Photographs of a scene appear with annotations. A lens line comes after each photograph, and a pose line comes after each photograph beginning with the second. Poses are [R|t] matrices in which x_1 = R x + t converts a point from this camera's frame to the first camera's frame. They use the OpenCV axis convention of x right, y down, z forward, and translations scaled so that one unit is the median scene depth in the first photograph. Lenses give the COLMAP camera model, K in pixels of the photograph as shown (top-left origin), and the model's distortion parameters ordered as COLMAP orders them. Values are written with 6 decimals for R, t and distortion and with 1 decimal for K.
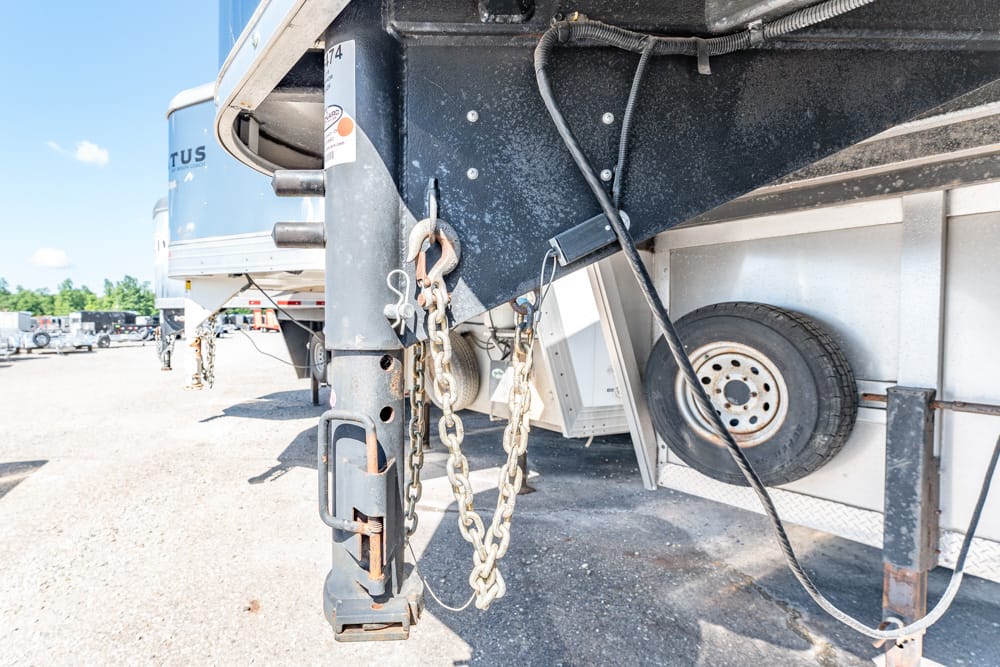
lens RADIAL K [[551.4, 0, 425.7], [0, 551.4, 347.6], [0, 0, 1]] dist [0.015702, -0.000062]
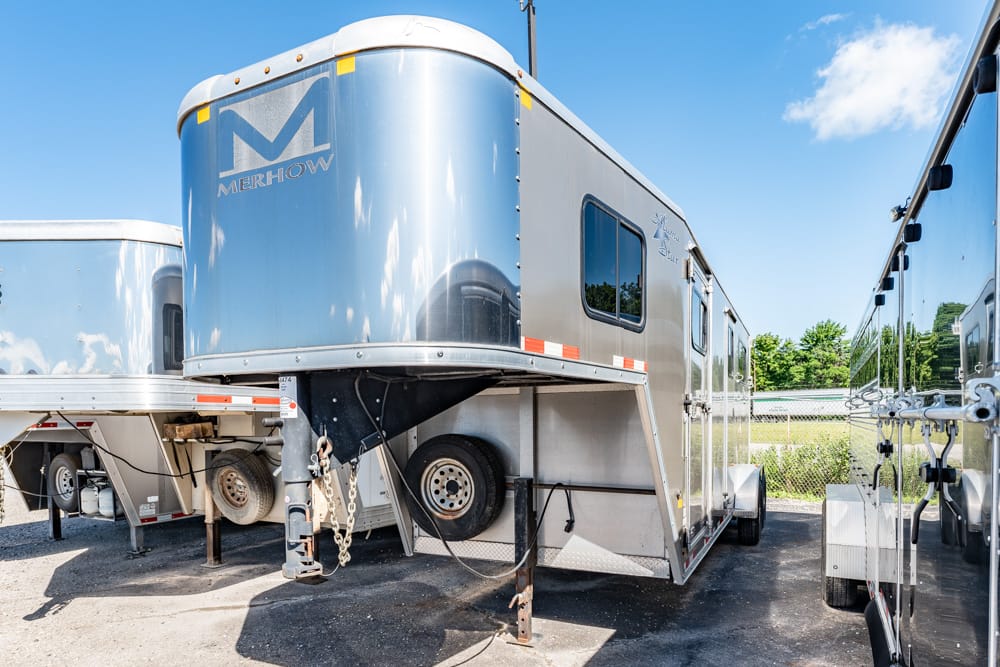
lens RADIAL K [[725.9, 0, 497.8], [0, 725.9, 360.2], [0, 0, 1]] dist [-0.005468, -0.002590]
pose [[0.886087, 0.006493, 0.463474, -0.365992], [0.048097, 0.993216, -0.105869, -0.066436], [-0.461017, 0.116100, 0.879763, -1.107436]]
